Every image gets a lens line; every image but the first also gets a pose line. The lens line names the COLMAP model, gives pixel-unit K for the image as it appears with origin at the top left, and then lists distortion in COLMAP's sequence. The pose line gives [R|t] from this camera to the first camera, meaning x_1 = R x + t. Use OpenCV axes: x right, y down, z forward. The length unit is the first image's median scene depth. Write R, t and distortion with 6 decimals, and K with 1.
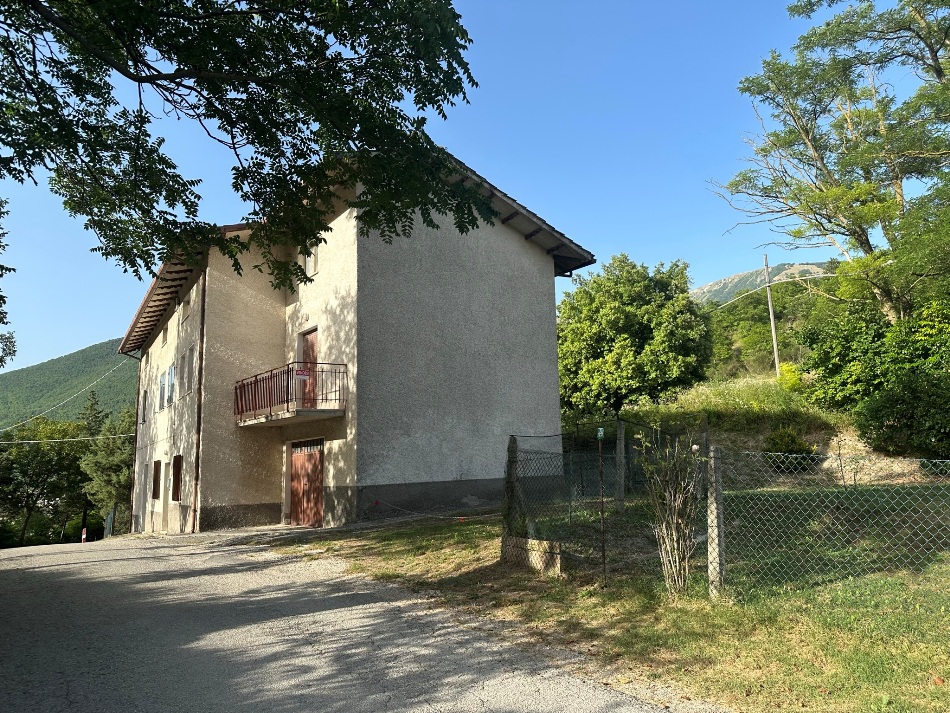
lens RADIAL K [[659.1, 0, 476.7], [0, 659.1, 356.7], [0, 0, 1]] dist [0.008170, 0.001278]
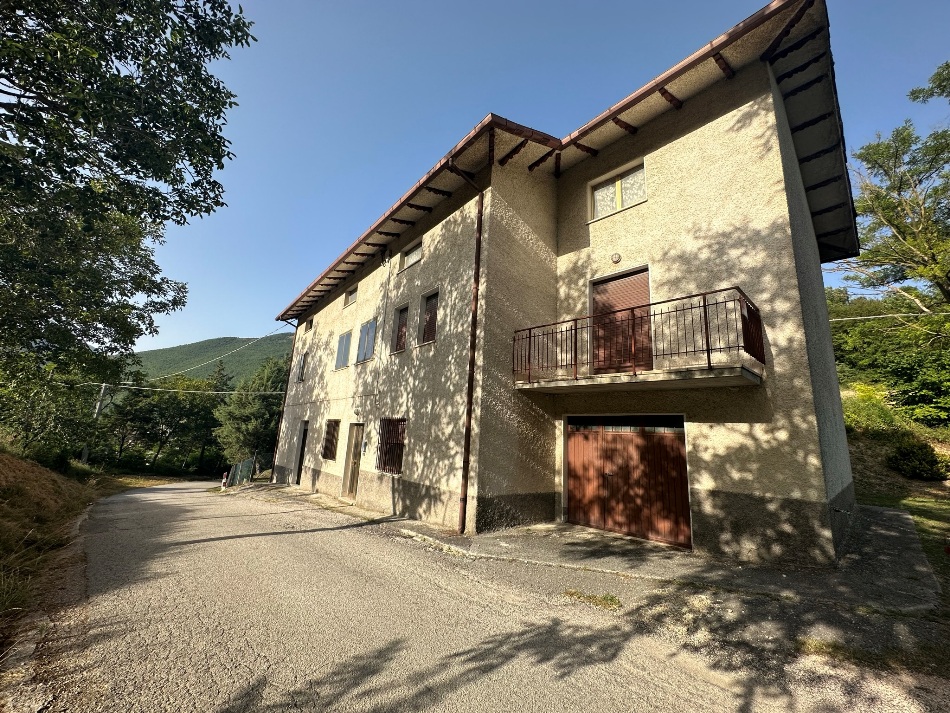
lens RADIAL K [[379.6, 0, 471.3], [0, 379.6, 356.4], [0, 0, 1]] dist [0.000013, 0.000262]
pose [[0.991113, 0.097938, 0.090014, -0.198055], [-0.094891, 0.994780, -0.037535, 0.038201], [-0.093220, 0.028660, 0.995233, 0.242340]]
